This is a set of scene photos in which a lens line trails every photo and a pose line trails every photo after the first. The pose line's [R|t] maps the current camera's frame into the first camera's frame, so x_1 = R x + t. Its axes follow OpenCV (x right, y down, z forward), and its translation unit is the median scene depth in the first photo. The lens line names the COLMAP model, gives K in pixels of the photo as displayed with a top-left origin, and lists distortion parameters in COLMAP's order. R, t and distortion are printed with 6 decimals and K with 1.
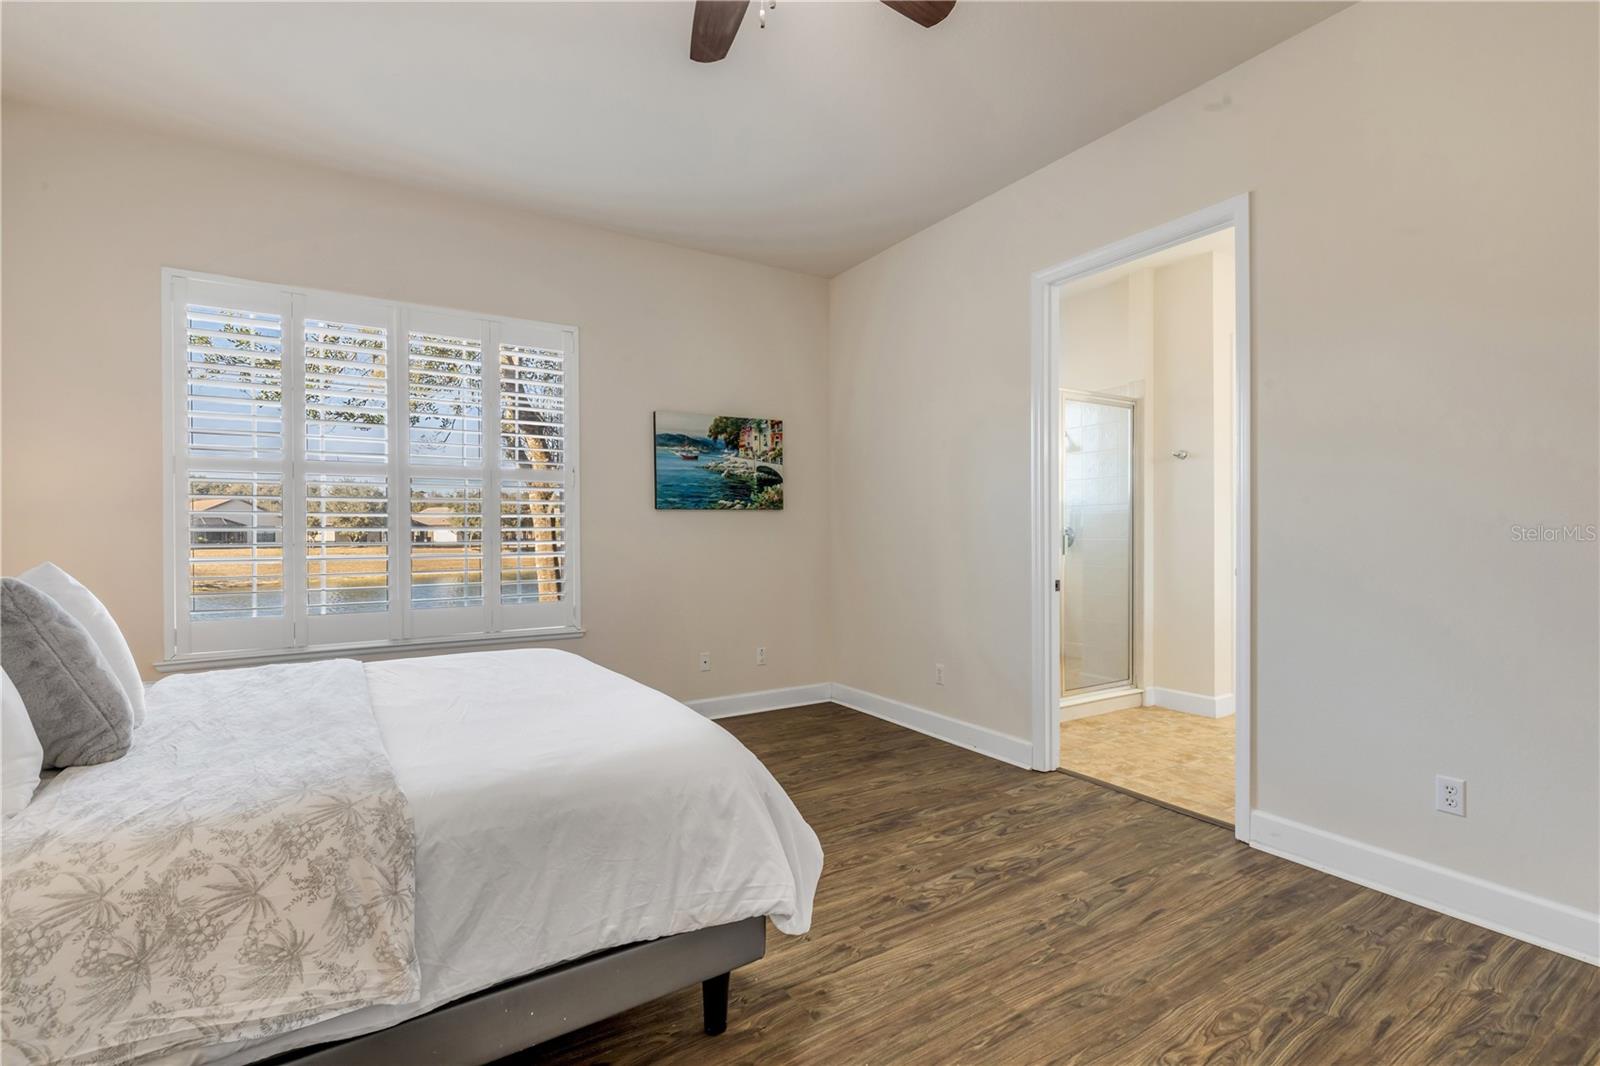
lens RADIAL K [[732.3, 0, 791.4], [0, 732.3, 534.1], [0, 0, 1]] dist [0.007167, -0.001520]
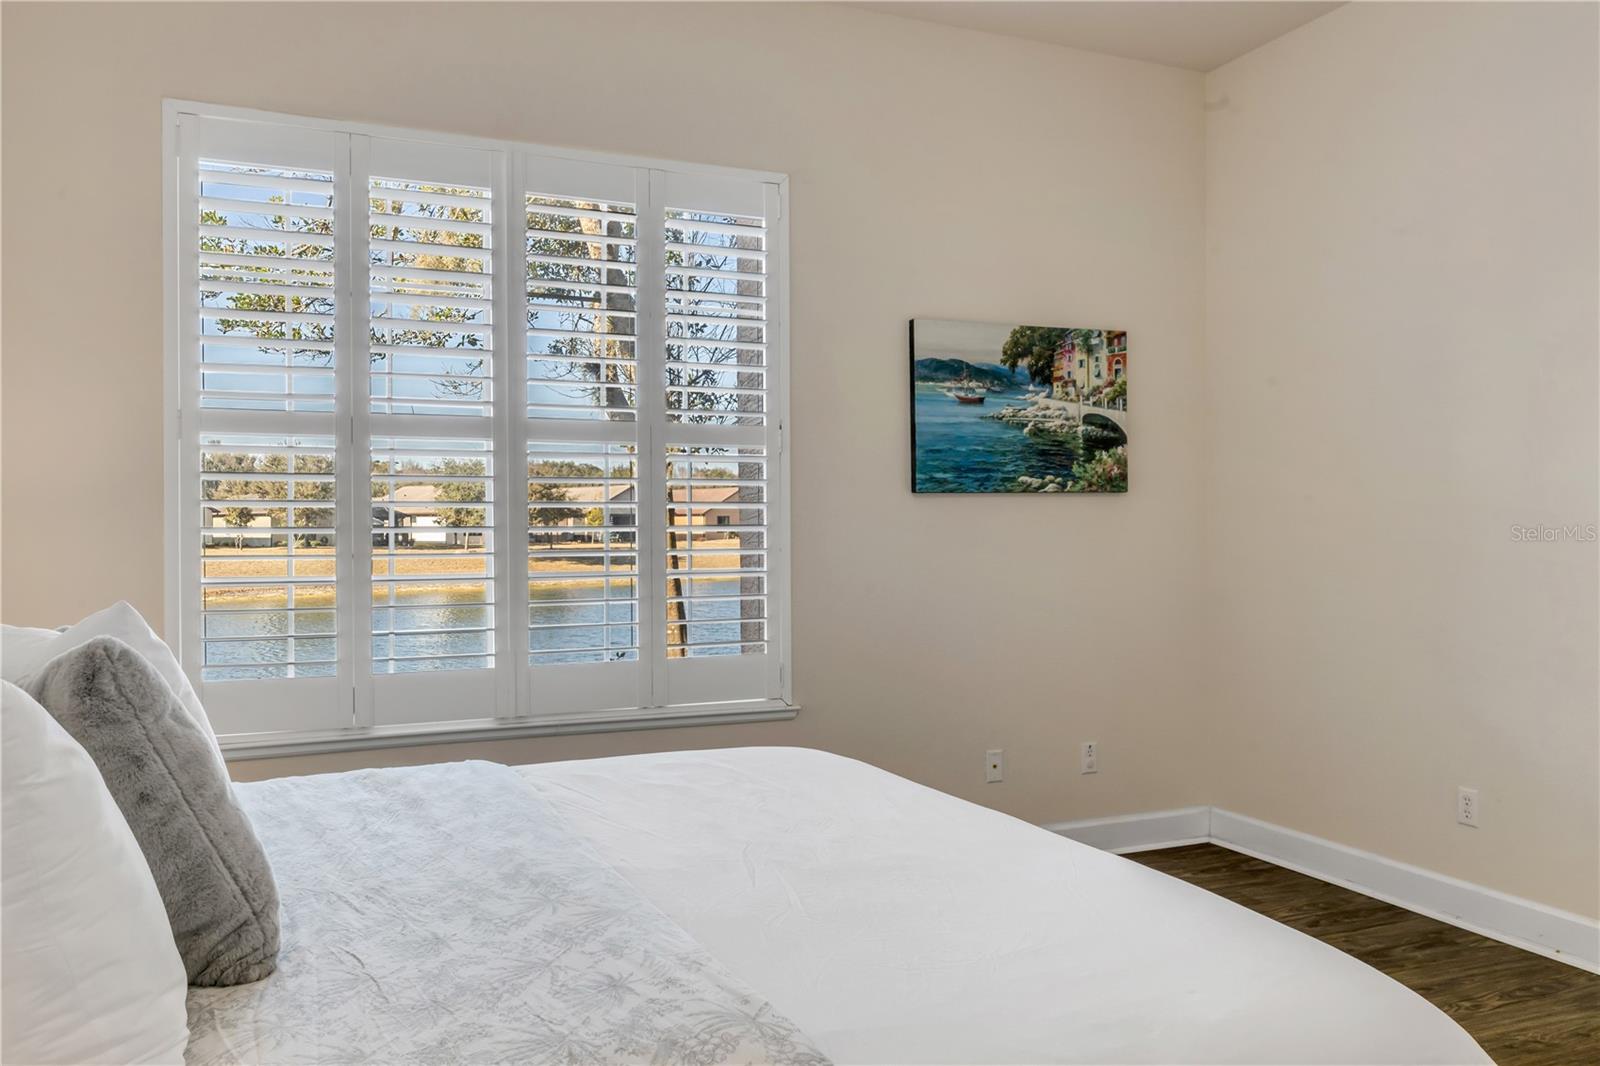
lens RADIAL K [[1211.1, 0, 785.6], [0, 1211.1, 527.0], [0, 0, 1]] dist [0.004280, -0.002242]
pose [[0.988468, 0.000990, -0.151429, -0.150134], [-0.001193, 0.999999, -0.001250, -0.007026], [0.151427, 0.001416, 0.988467, 0.068963]]
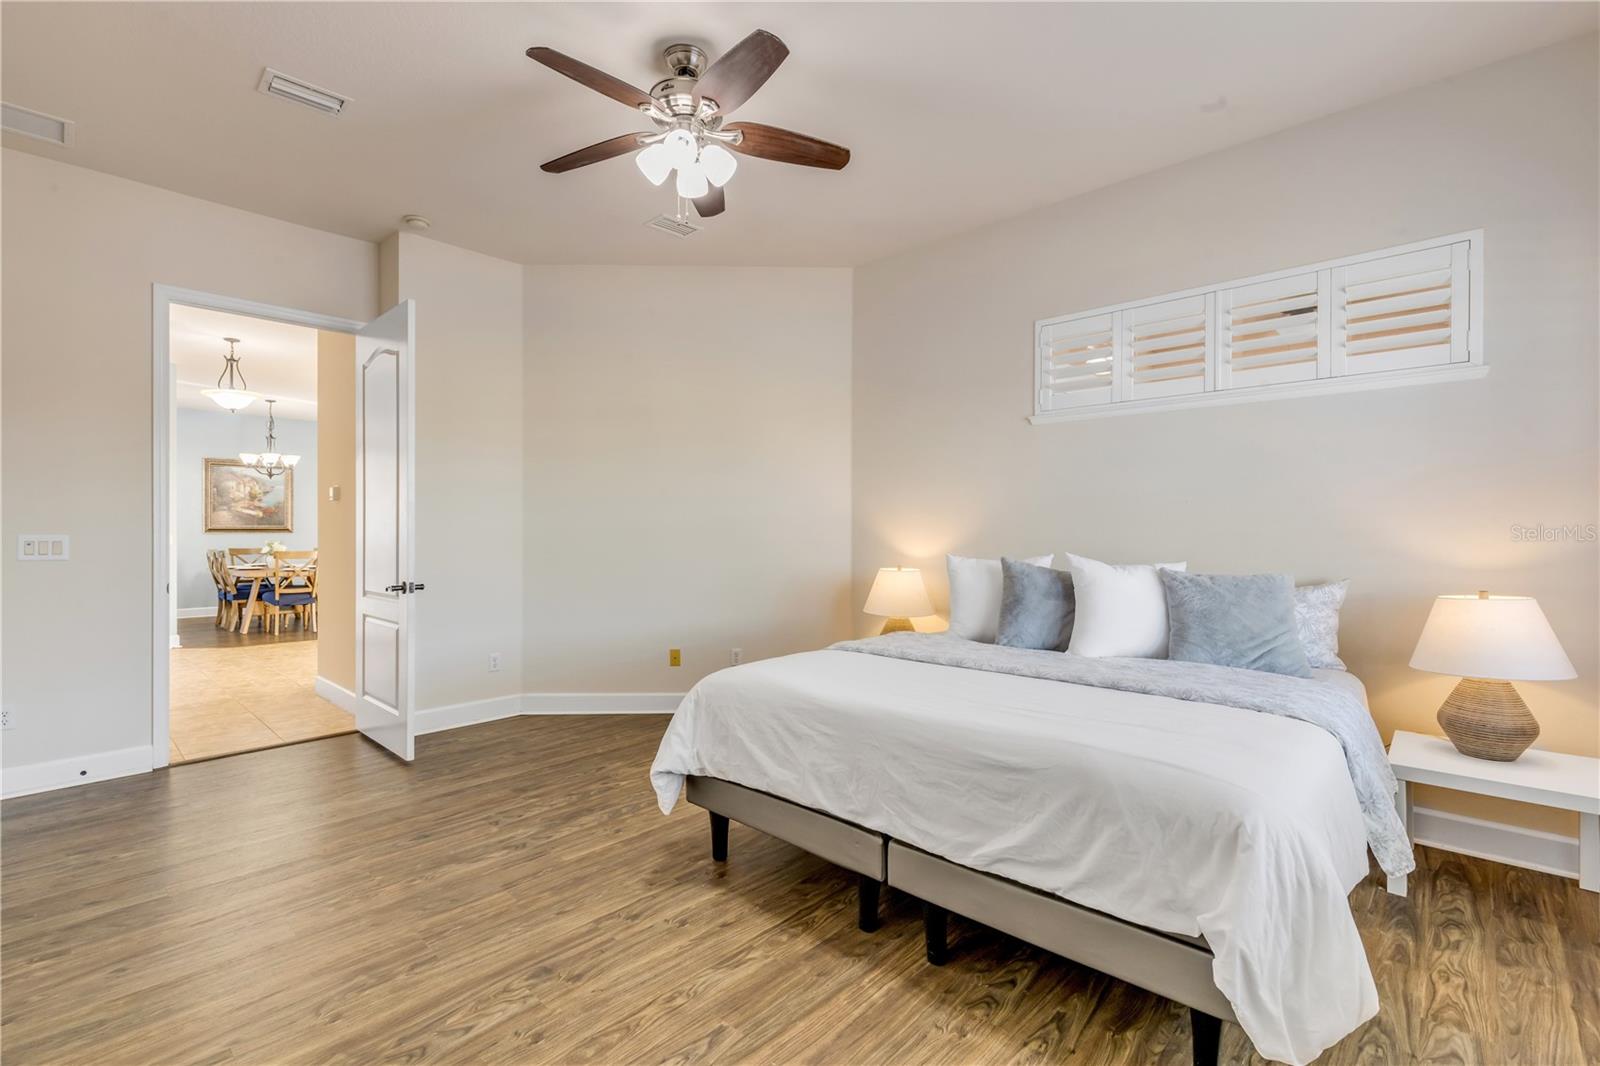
lens RADIAL K [[732.3, 0, 776.3], [0, 732.3, 540.9], [0, 0, 1]] dist [0.007167, -0.001520]
pose [[-0.973059, 0.004105, -0.230519, 0.056784], [0.001060, 0.999911, 0.013333, -0.008332], [0.230553, 0.012729, -0.972977, 1.058287]]
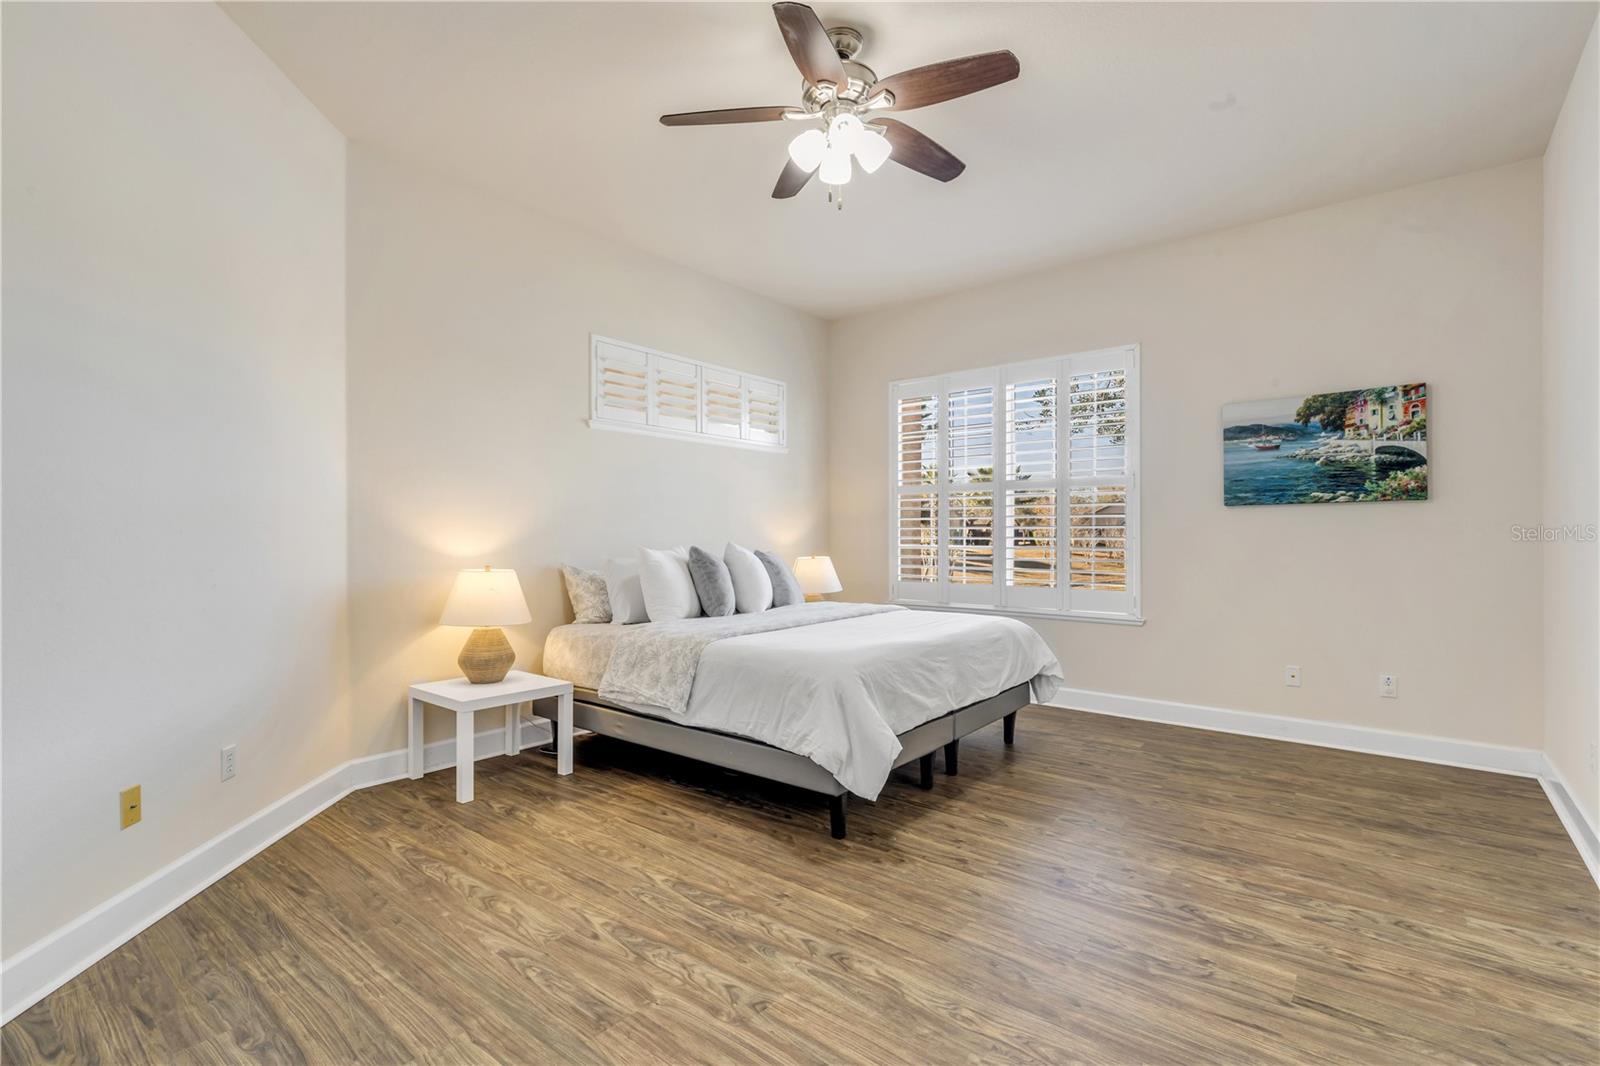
lens RADIAL K [[732.3, 0, 807.1], [0, 732.3, 534.6], [0, 0, 1]] dist [0.007167, -0.001520]
pose [[0.332033, 0.004408, -0.943257, 0.579932], [-0.003065, 0.999989, 0.003595, 0.002220], [0.943263, 0.001697, 0.332043, 0.166956]]
